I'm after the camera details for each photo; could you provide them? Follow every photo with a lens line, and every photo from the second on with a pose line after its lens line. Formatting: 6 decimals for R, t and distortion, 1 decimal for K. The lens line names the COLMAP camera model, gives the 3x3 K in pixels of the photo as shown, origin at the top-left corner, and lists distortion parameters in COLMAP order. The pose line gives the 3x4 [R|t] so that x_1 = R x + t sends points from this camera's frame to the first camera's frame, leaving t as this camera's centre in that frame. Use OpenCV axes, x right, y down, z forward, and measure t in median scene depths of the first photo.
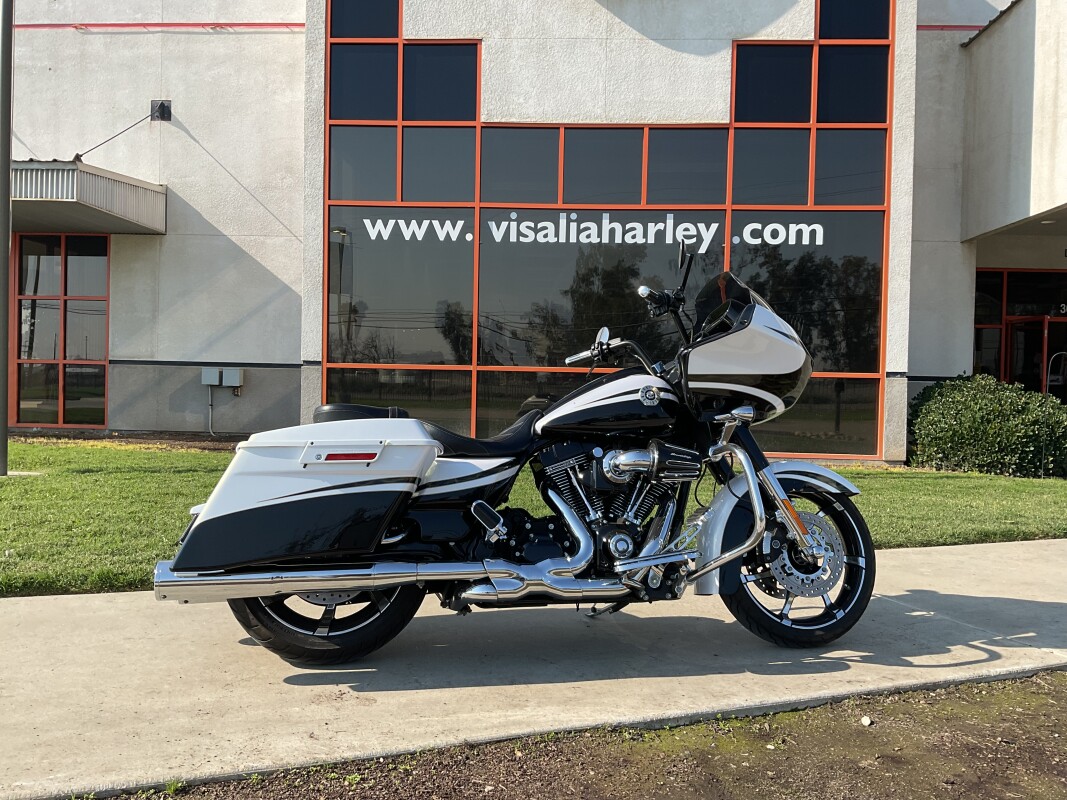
lens RADIAL K [[869.7, 0, 542.7], [0, 869.7, 401.1], [0, 0, 1]] dist [0.096645, -0.205613]
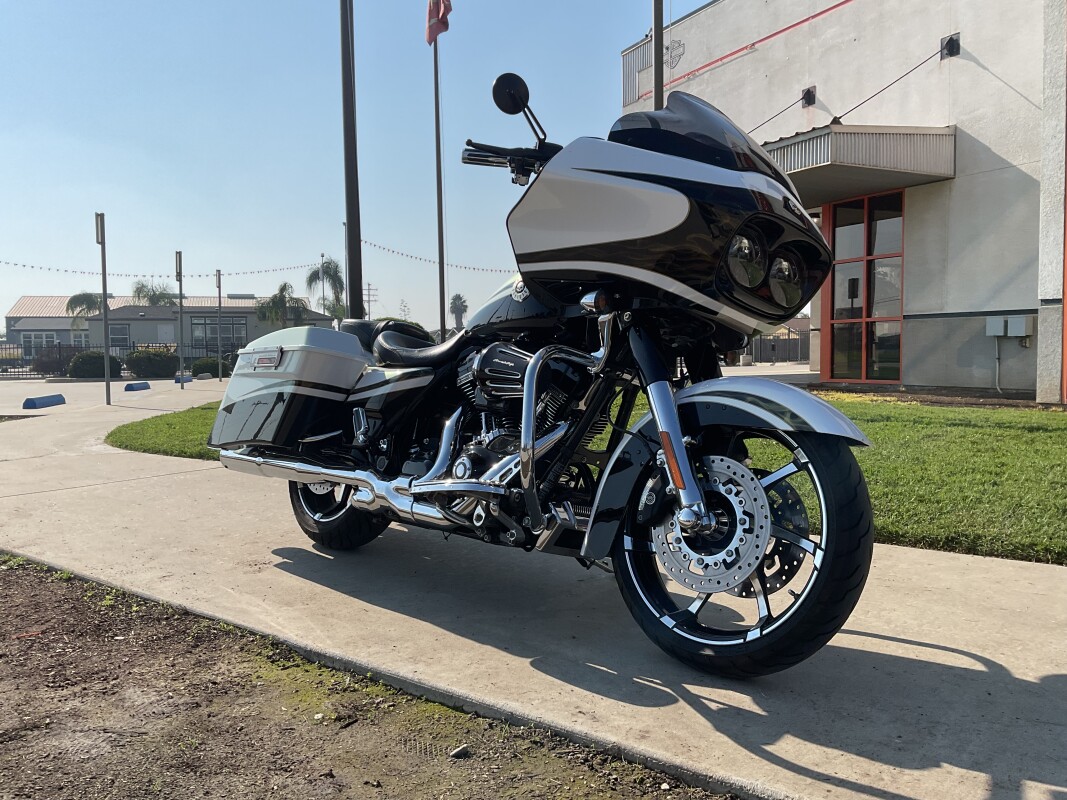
lens RADIAL K [[887.0, 0, 533.5], [0, 887.0, 400.0], [0, 0, 1]] dist [0.011872, -0.039569]
pose [[0.497737, 0.021021, -0.867073, 0.220040], [0.009830, 0.999505, 0.029875, 0.019029], [0.867272, -0.023393, 0.497284, 0.165241]]
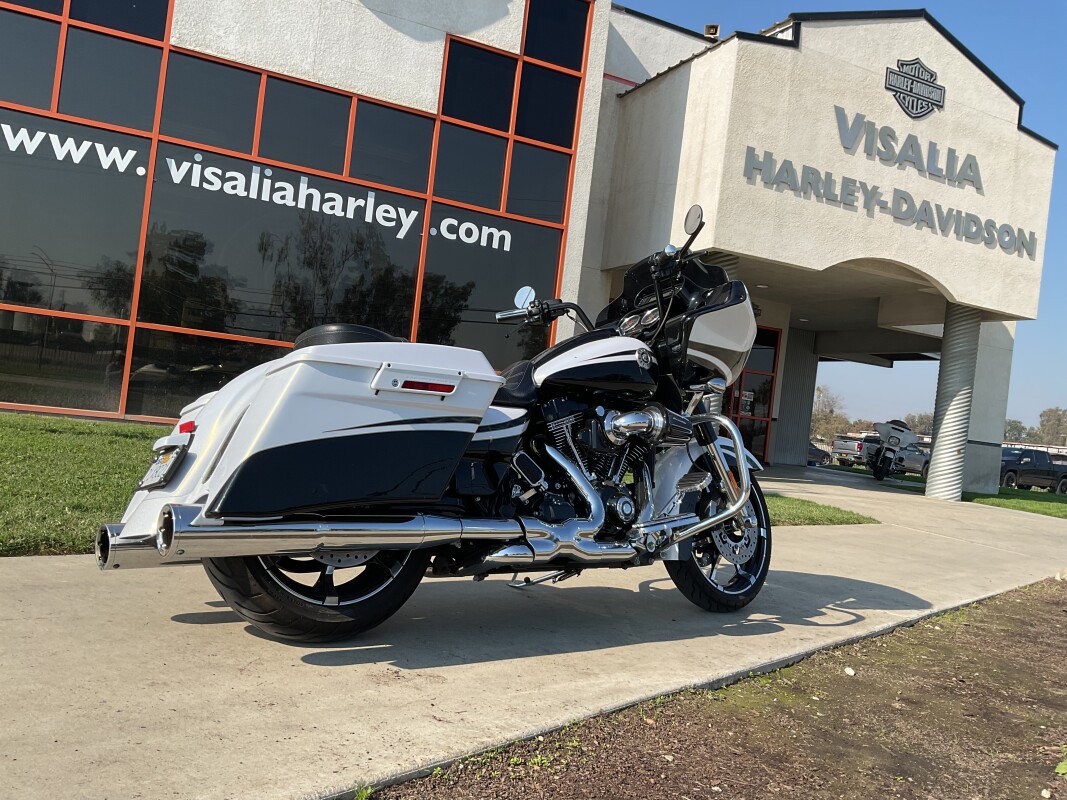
lens RADIAL K [[869.7, 0, 542.7], [0, 869.7, 401.1], [0, 0, 1]] dist [0.096645, -0.205613]
pose [[0.882295, 0.088147, 0.462369, -0.115248], [-0.088744, 0.995843, -0.020508, 0.019342], [-0.462254, -0.022939, 0.886451, 0.048849]]
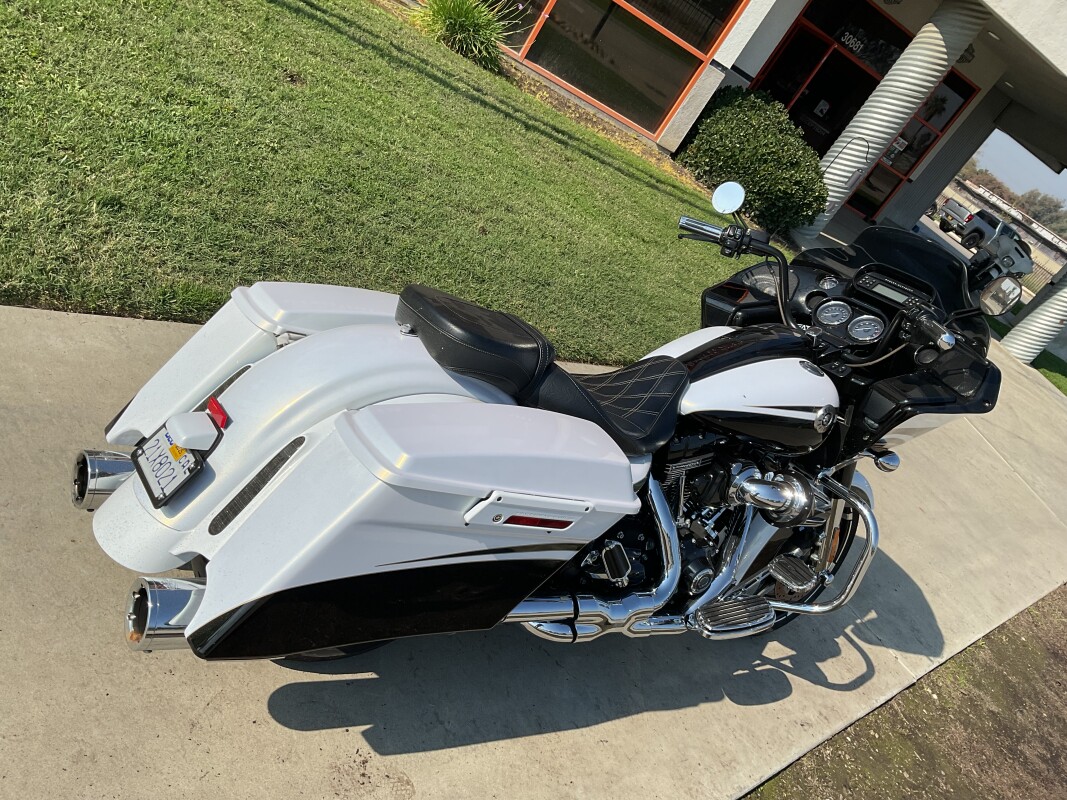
lens RADIAL K [[876.3, 0, 537.6], [0, 876.3, 405.2], [0, 0, 1]] dist [0.027499, -0.063640]
pose [[0.824637, 0.267349, 0.498496, -0.122195], [-0.500337, 0.755857, 0.422307, -0.055871], [-0.263888, -0.597666, 0.757072, 0.136678]]
